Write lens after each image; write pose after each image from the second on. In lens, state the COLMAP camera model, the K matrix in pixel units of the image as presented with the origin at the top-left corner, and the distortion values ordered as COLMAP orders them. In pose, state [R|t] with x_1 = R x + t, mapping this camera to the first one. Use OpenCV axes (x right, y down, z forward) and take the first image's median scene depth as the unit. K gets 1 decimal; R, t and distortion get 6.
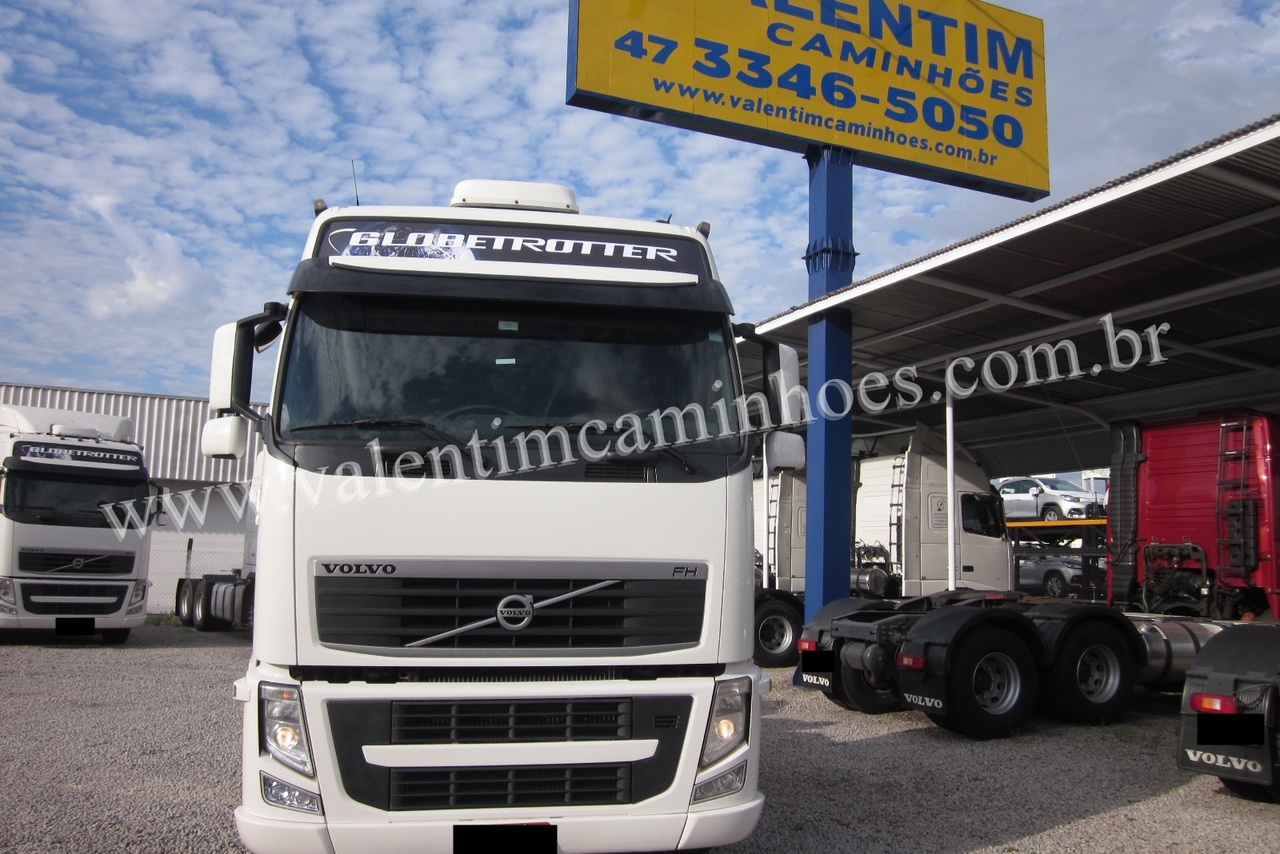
lens RADIAL K [[1064.9, 0, 640.0], [0, 1064.9, 427.0], [0, 0, 1]] dist [-0.038943, 0.004677]
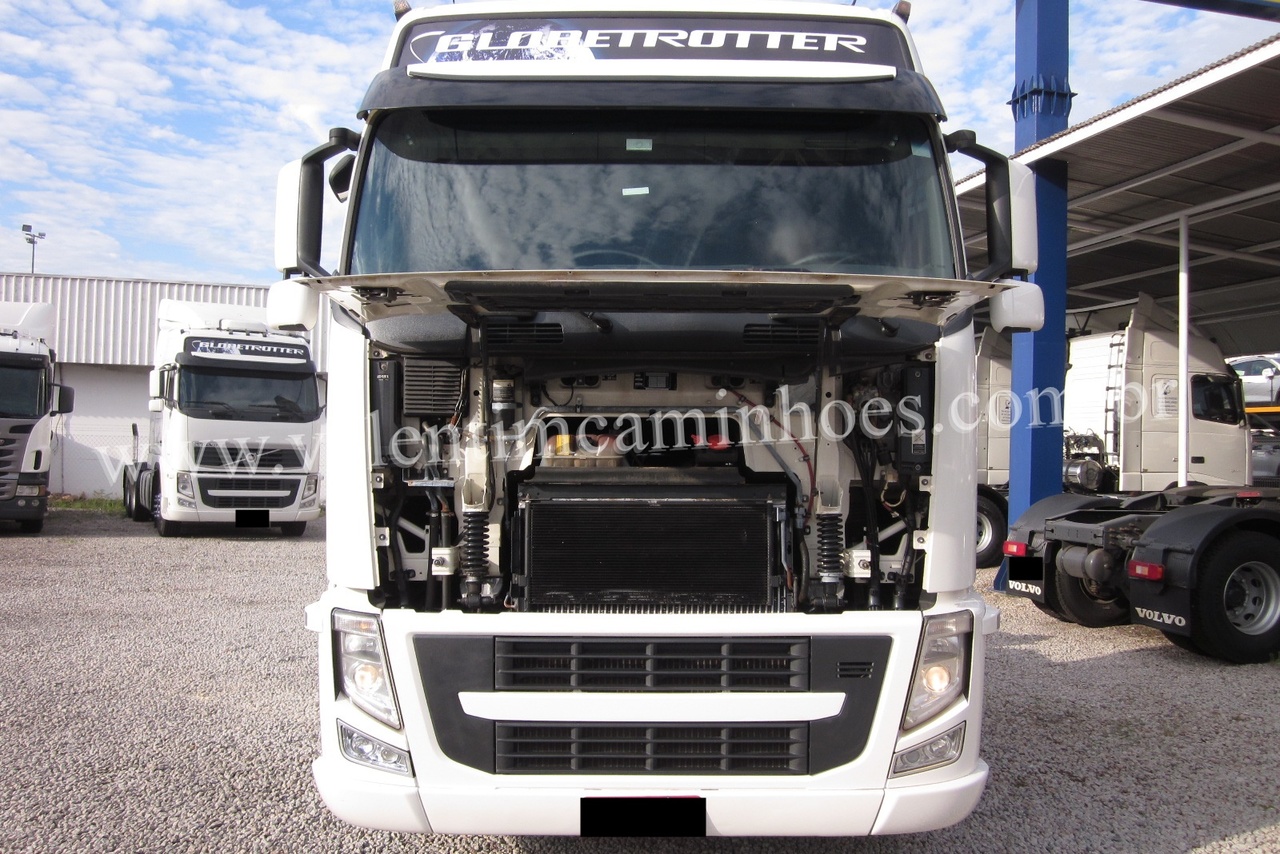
lens RADIAL K [[1064.9, 0, 640.0], [0, 1064.9, 427.0], [0, 0, 1]] dist [-0.038943, 0.004677]
pose [[0.985895, -0.006879, -0.167226, 0.000486], [0.023902, 0.994700, 0.099999, 0.014585], [0.165652, -0.102585, 0.980834, 0.125902]]
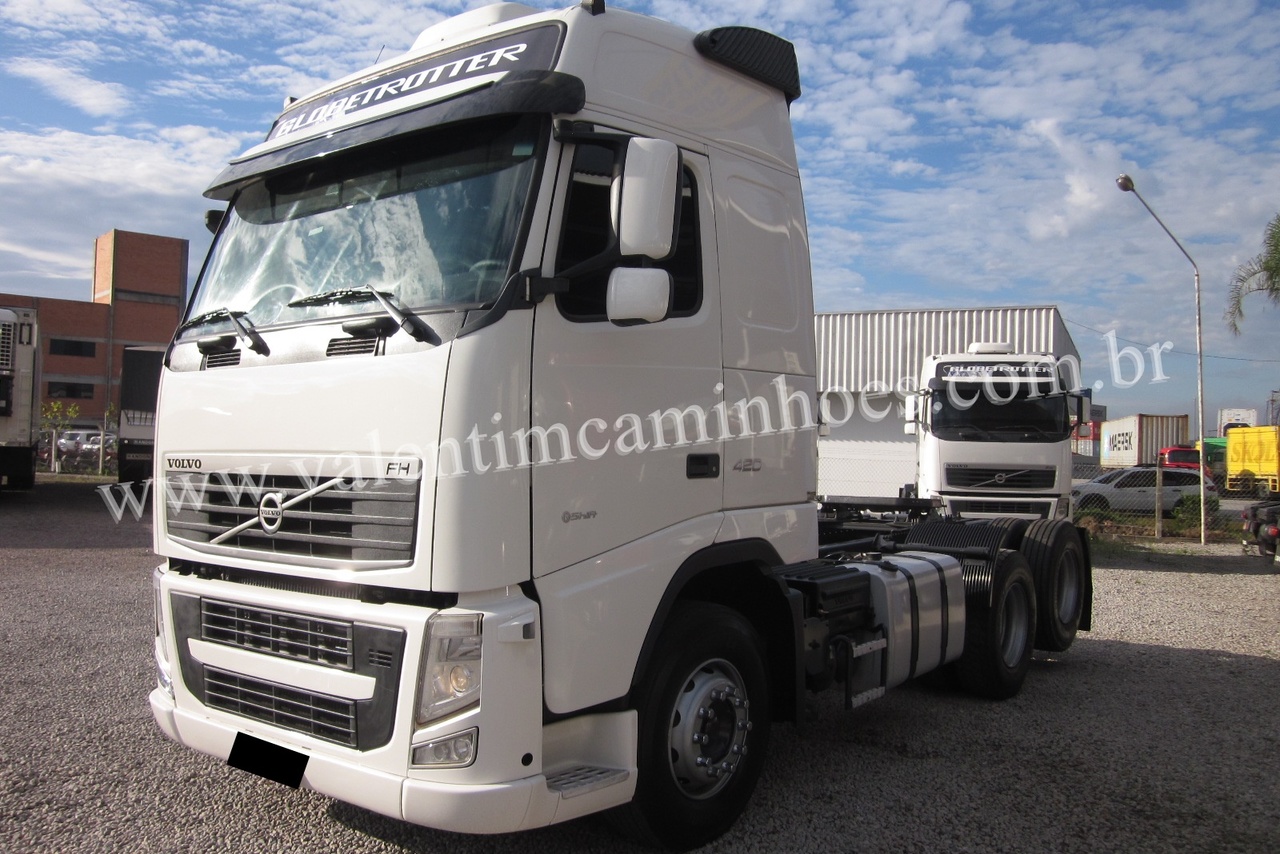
lens RADIAL K [[1085.7, 0, 694.6], [0, 1085.7, 457.5], [0, 0, 1]] dist [-0.016743, -0.003375]
pose [[0.674490, -0.002848, -0.738279, 0.368637], [0.081879, 0.994112, 0.070970, 0.044560], [0.733730, -0.108318, 0.670751, 0.311496]]
